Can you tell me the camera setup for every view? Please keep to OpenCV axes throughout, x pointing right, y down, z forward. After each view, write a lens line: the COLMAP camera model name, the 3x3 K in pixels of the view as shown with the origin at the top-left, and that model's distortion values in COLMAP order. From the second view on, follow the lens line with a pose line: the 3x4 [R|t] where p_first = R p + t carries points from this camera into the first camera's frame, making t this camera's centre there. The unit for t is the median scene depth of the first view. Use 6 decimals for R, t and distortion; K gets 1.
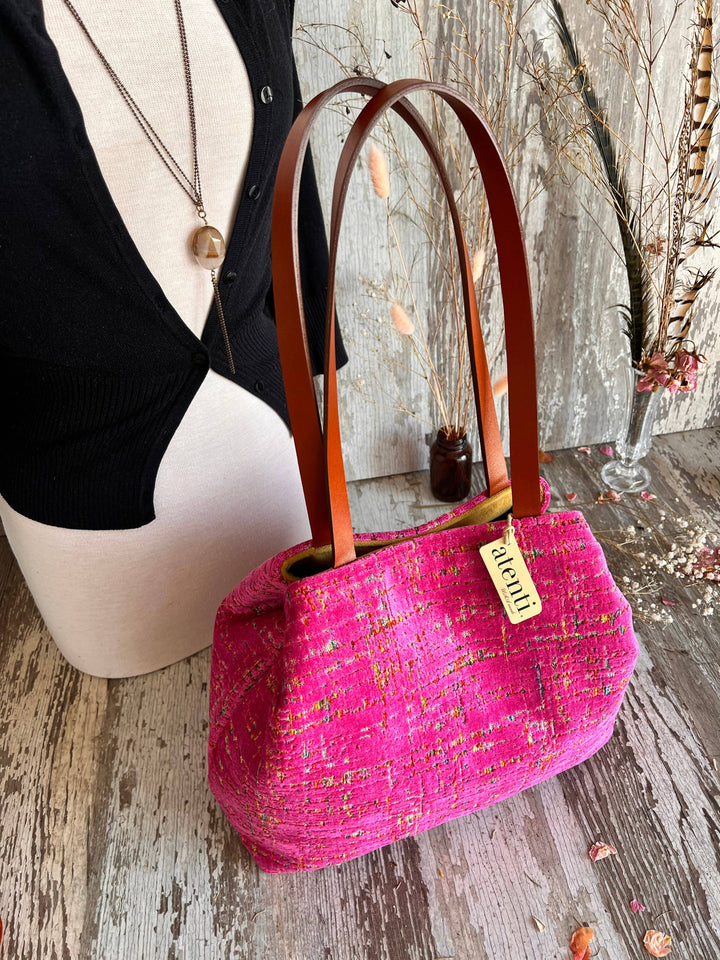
lens RADIAL K [[737.4, 0, 366.0], [0, 737.4, 485.8], [0, 0, 1]] dist [0.030111, -0.041278]
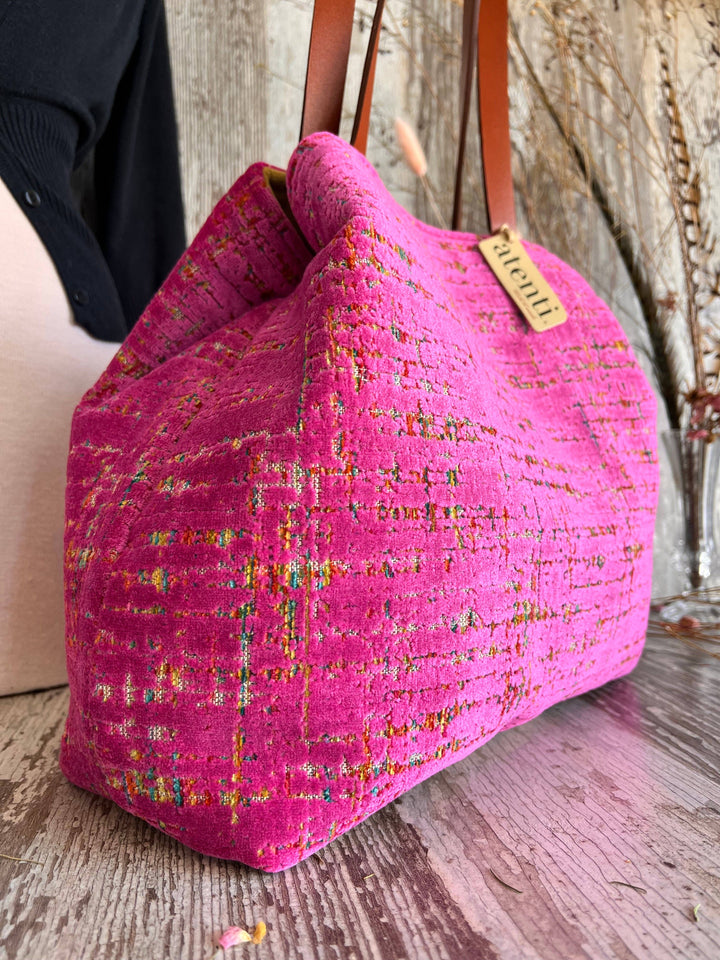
lens RADIAL K [[742.9, 0, 367.5], [0, 742.9, 495.6], [0, 0, 1]] dist [0.034896, -0.069440]
pose [[0.997250, 0.047482, 0.056897, -0.010853], [0.000239, 0.765706, -0.643191, 0.504950], [-0.074106, 0.641436, 0.763589, 0.572805]]
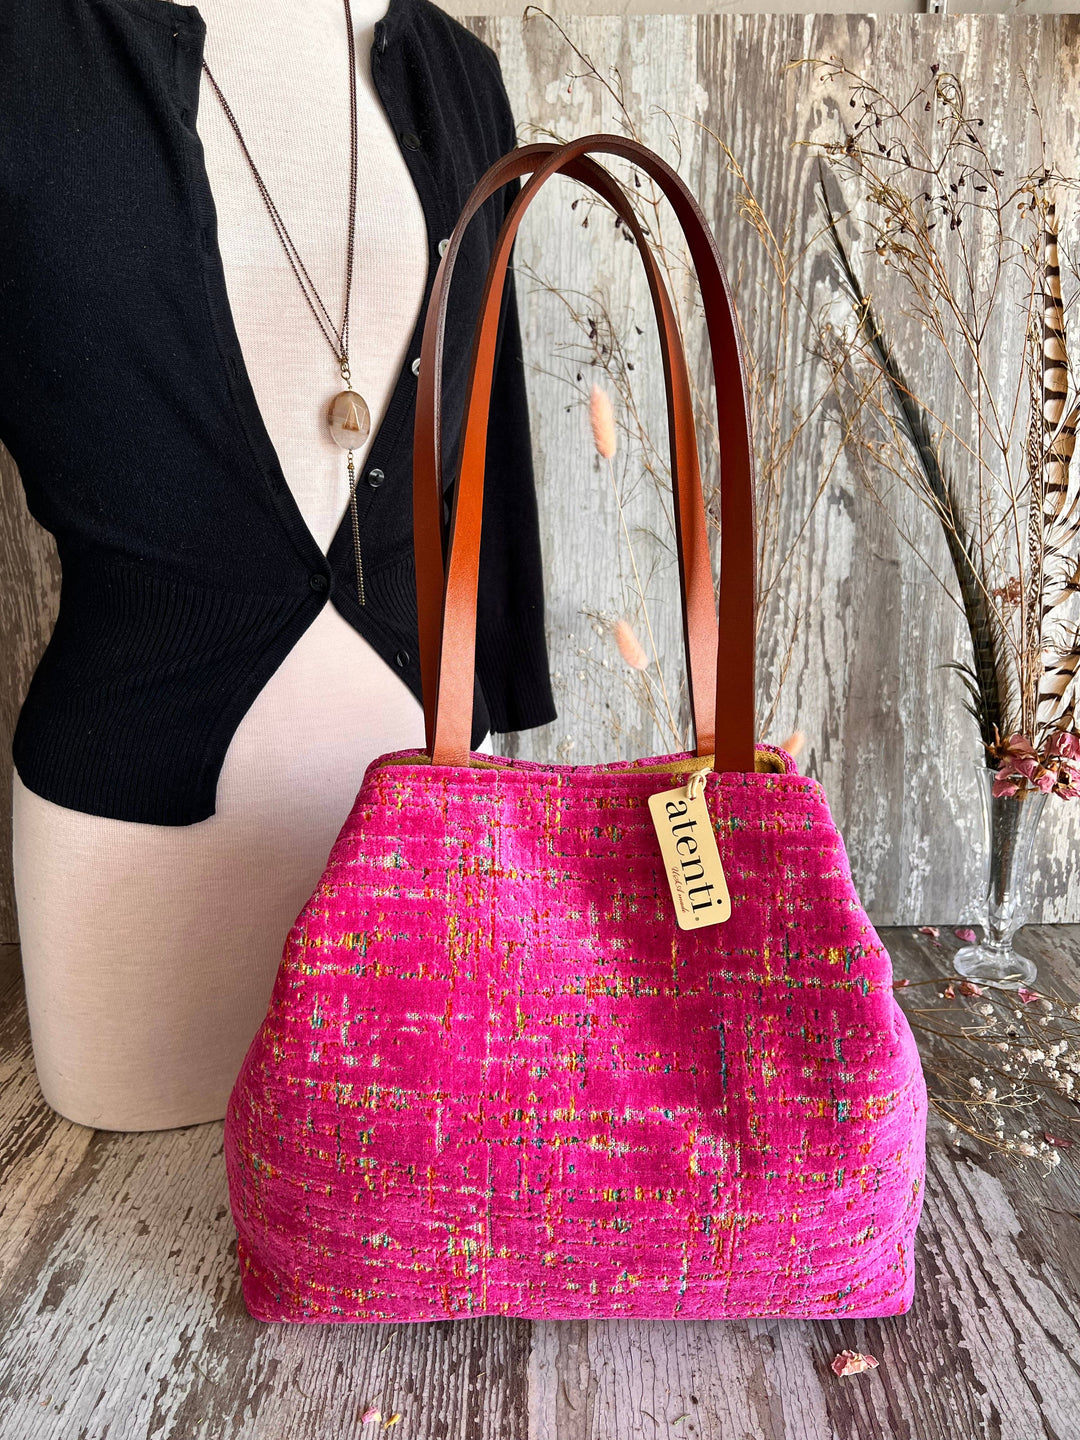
lens RADIAL K [[1100.6, 0, 540.0], [0, 1100.6, 720.0], [0, 0, 1]] dist [0.045907, -0.068603]
pose [[0.986488, 0.083379, -0.141031, 0.131596], [-0.132739, 0.911326, -0.389699, 0.293330], [0.096032, 0.403154, 0.910080, 0.069360]]
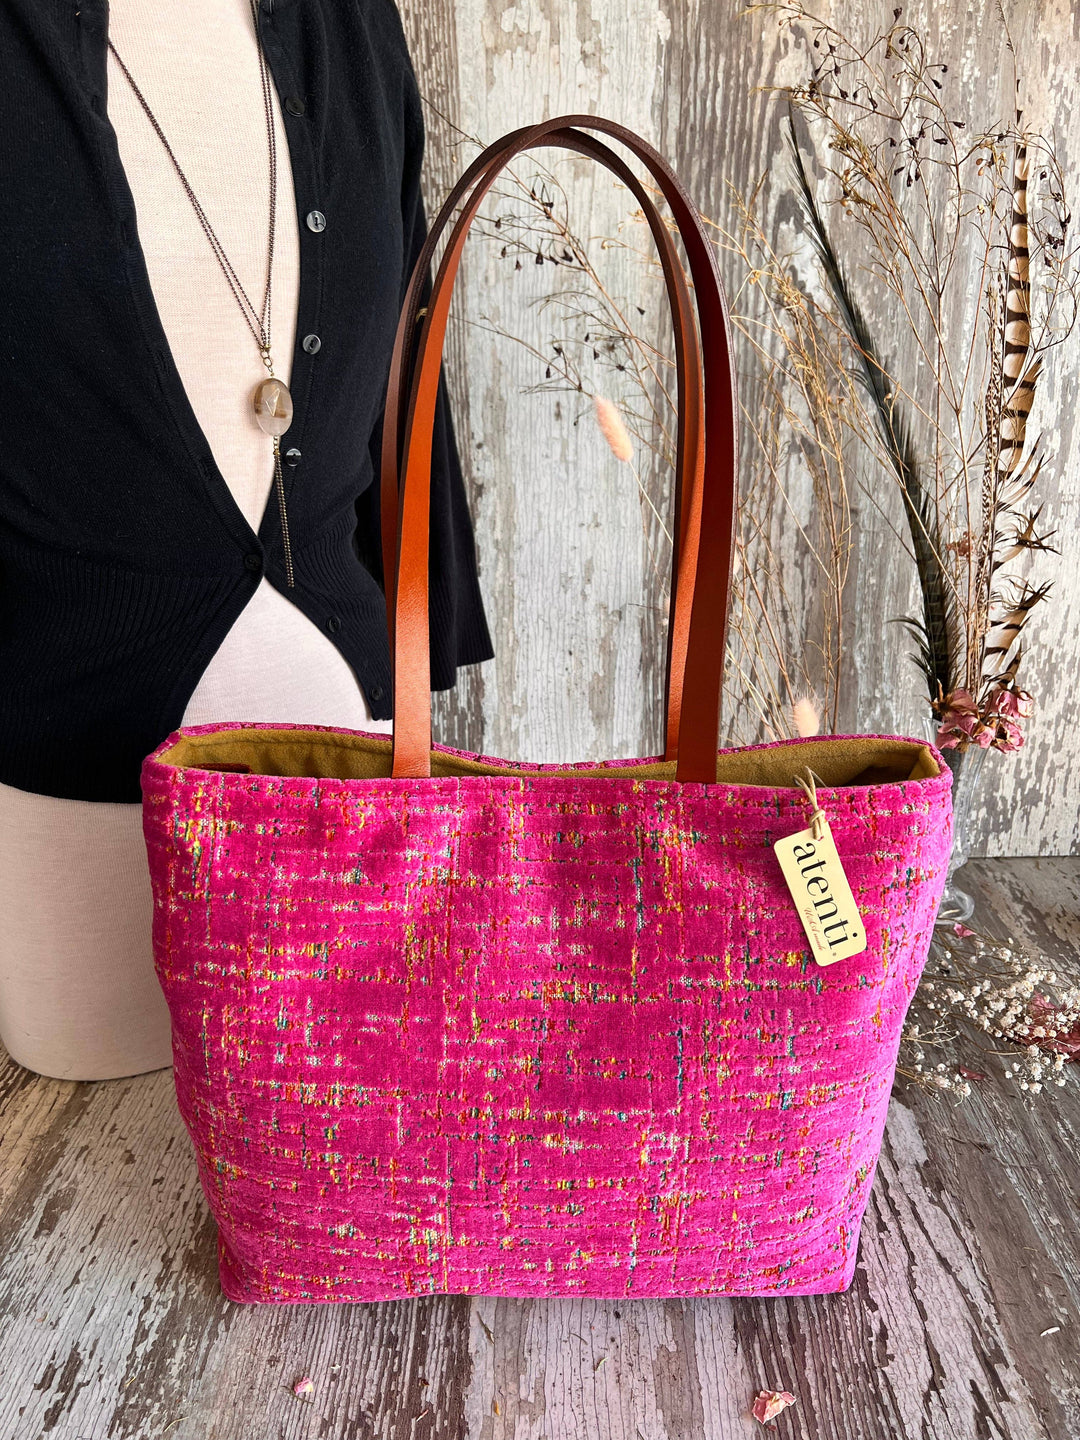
lens RADIAL K [[1102.3, 0, 541.5], [0, 1102.3, 734.5], [0, 0, 1]] dist [0.044044, -0.064349]
pose [[0.986339, 0.098257, -0.132213, 0.179206], [-0.131694, 0.952500, -0.274593, 0.223757], [0.098952, 0.288253, 0.952428, 0.005990]]
